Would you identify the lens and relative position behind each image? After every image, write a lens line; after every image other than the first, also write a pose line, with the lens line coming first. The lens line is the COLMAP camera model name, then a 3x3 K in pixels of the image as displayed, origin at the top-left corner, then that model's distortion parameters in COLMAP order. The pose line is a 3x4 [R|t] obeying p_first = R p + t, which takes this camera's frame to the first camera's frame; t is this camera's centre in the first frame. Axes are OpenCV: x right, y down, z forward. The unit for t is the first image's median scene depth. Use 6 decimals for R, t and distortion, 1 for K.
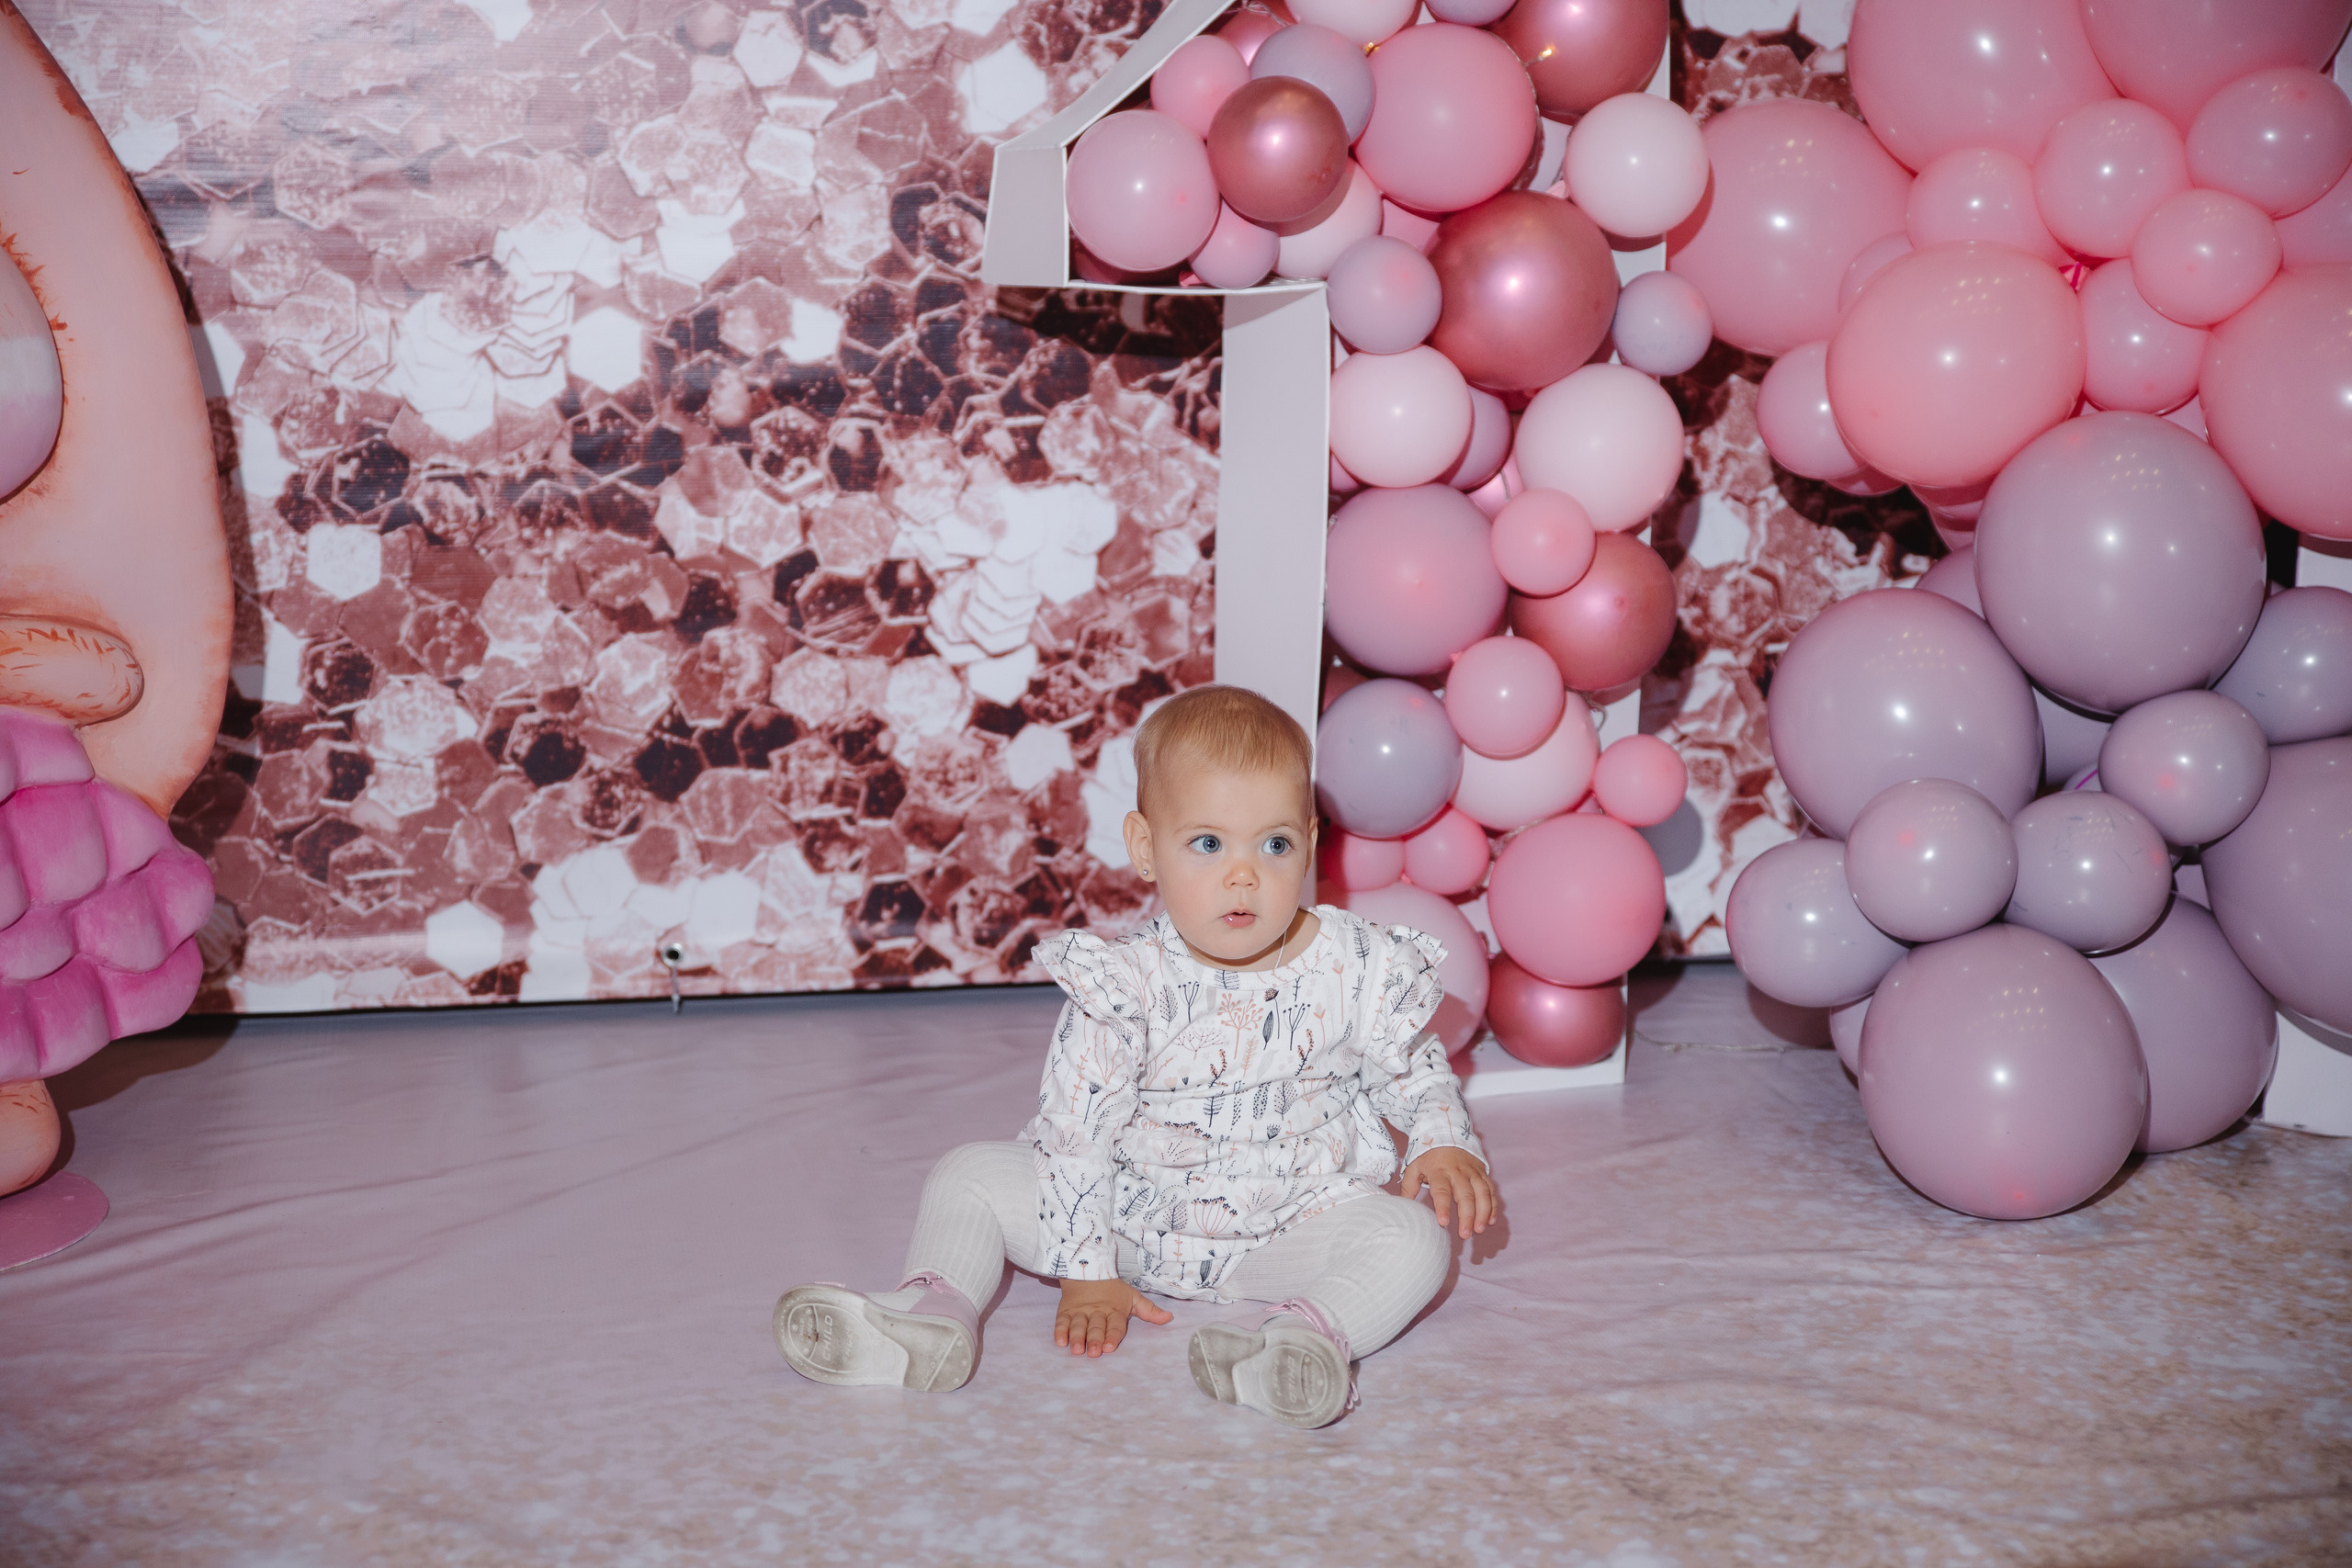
lens RADIAL K [[3423.7, 0, 1198.7], [0, 3423.7, 777.2], [0, 0, 1]] dist [0.100363, 0.000000]
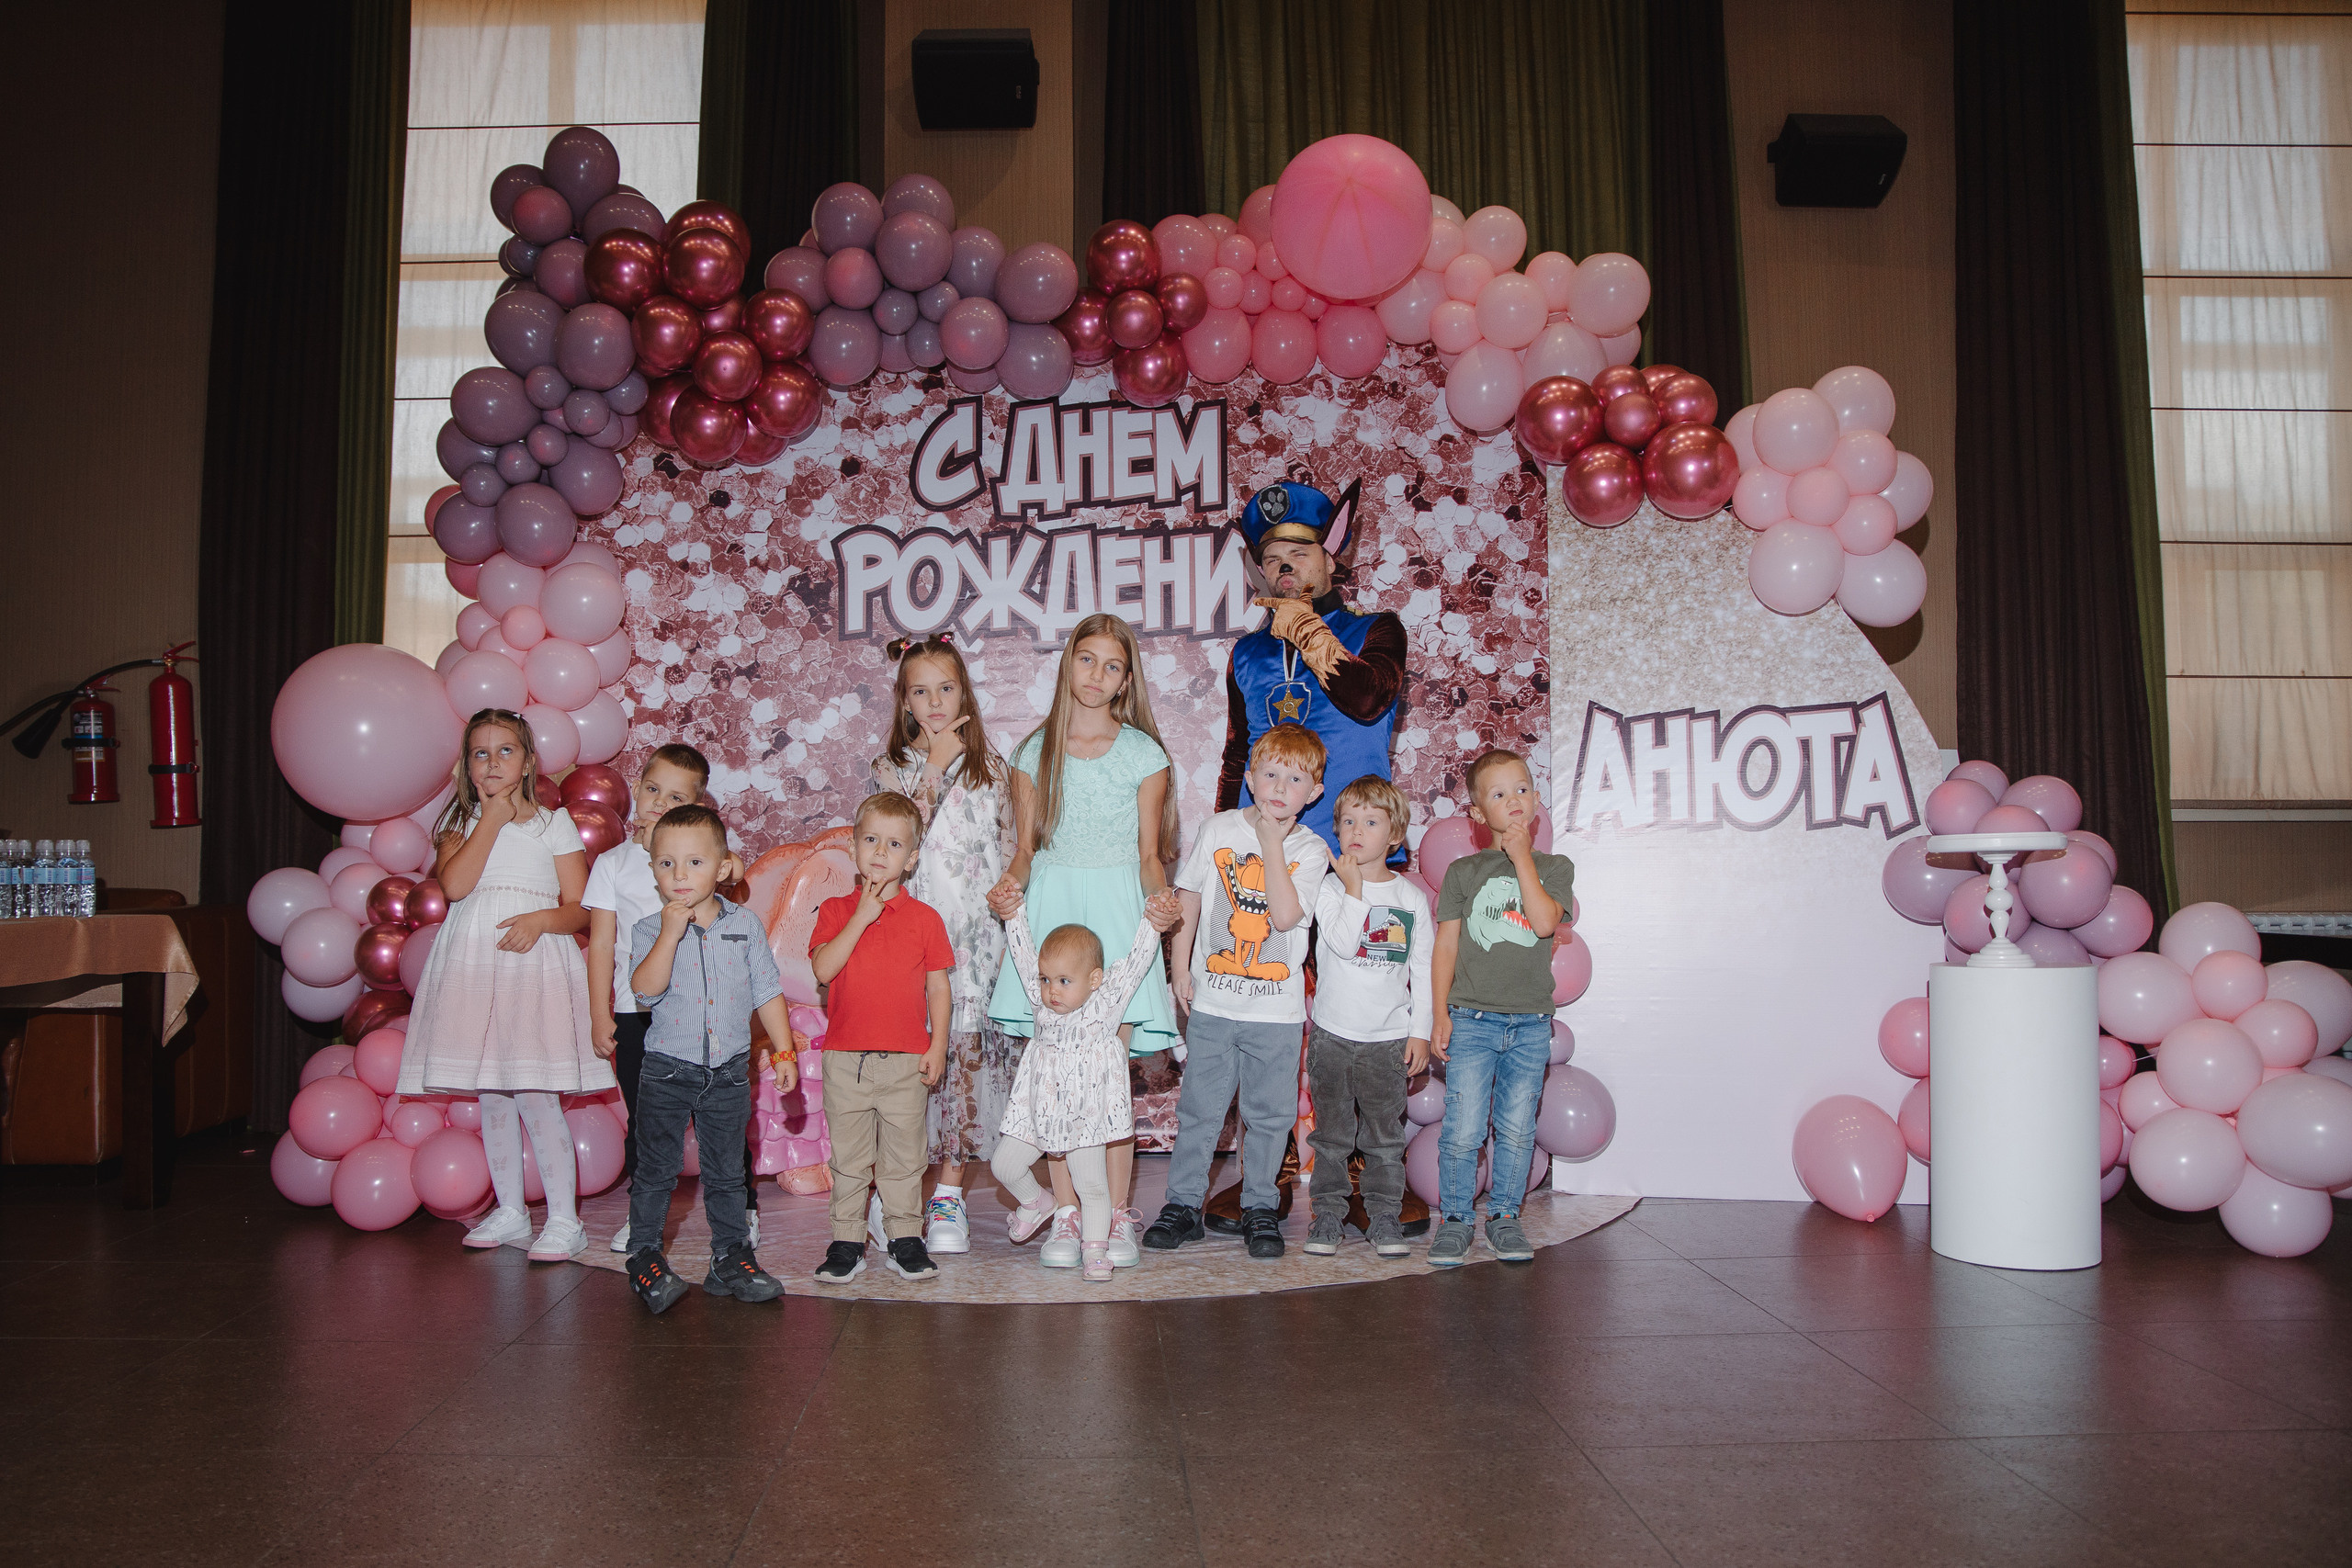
lens RADIAL K [[1734.7, 0, 1109.5], [0, 1734.7, 798.1], [0, 0, 1]] dist [-0.111712, 0.051738]
pose [[0.972461, -0.027093, -0.231486, 0.265146], [-0.023778, 0.976505, -0.214178, 0.087220], [0.231850, 0.213784, 0.948969, -0.599933]]
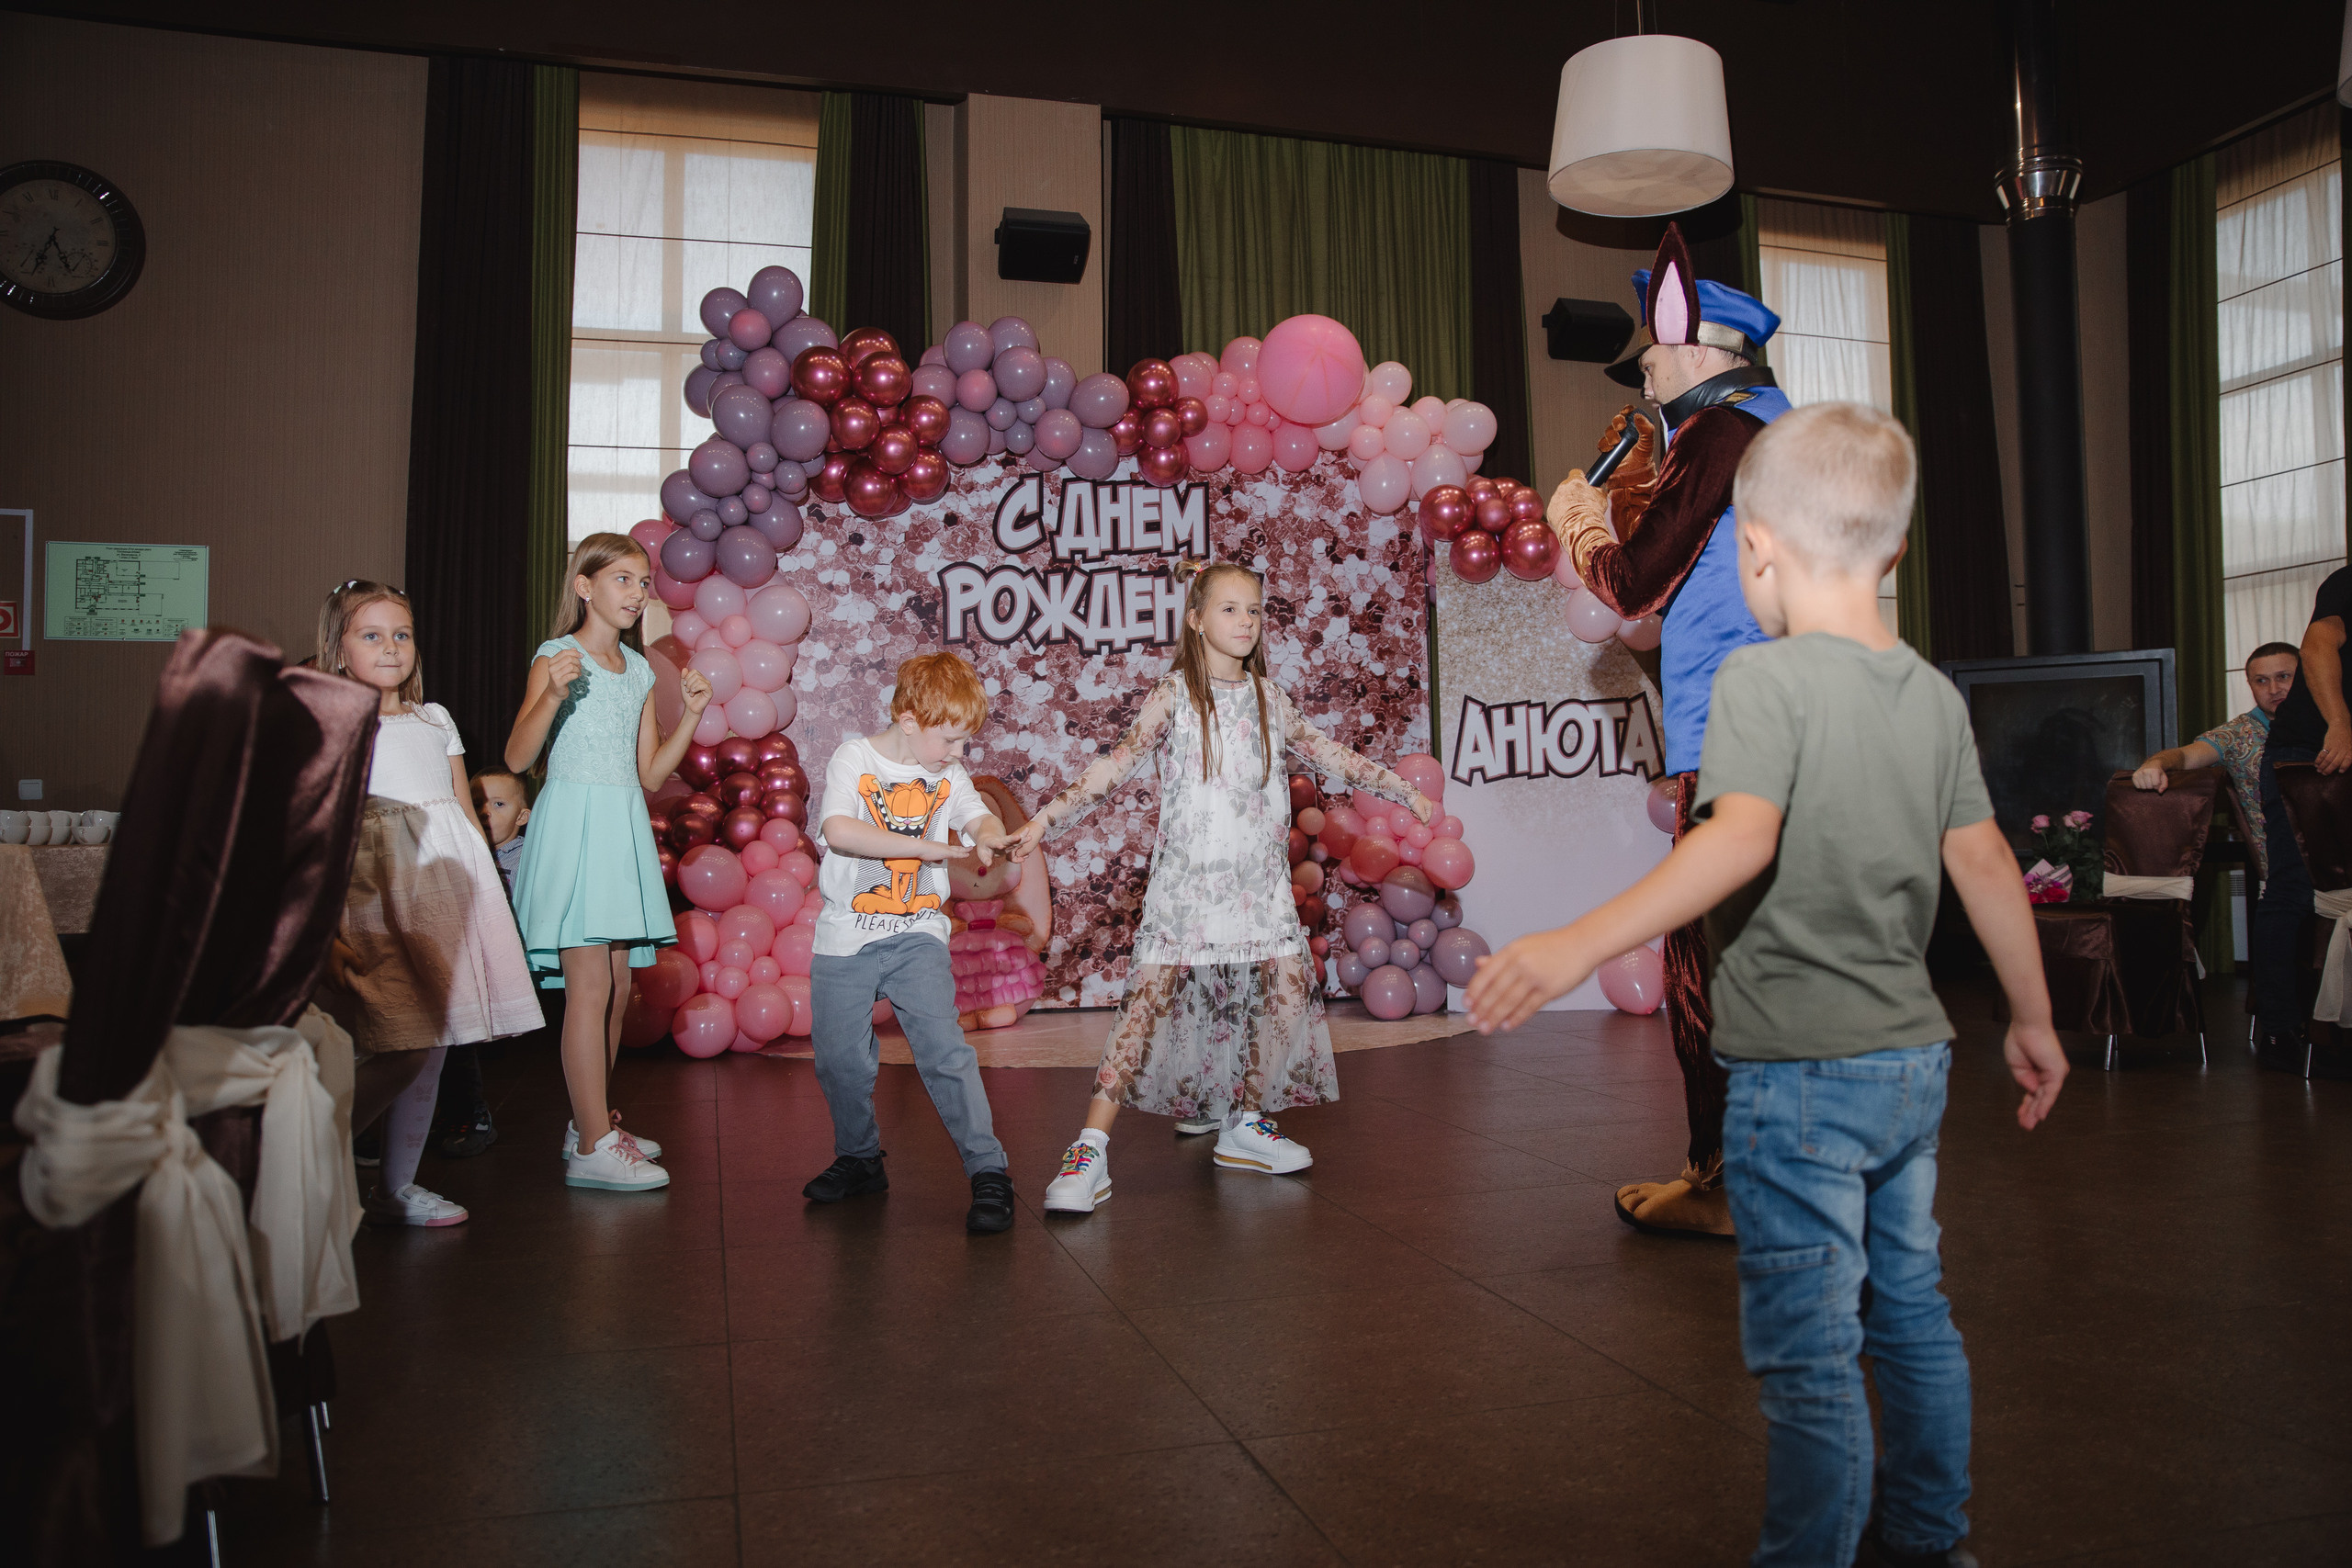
lens RADIAL K [[1687.6, 0, 1190.3], [0, 1687.6, 756.5], [0, 0, 1]] dist [-0.120192, 0.091209]
pose [[0.999217, -0.026797, 0.029125, -0.106488], [0.032715, 0.973390, -0.226808, 0.255803], [-0.022273, 0.227583, 0.973504, -1.275814]]
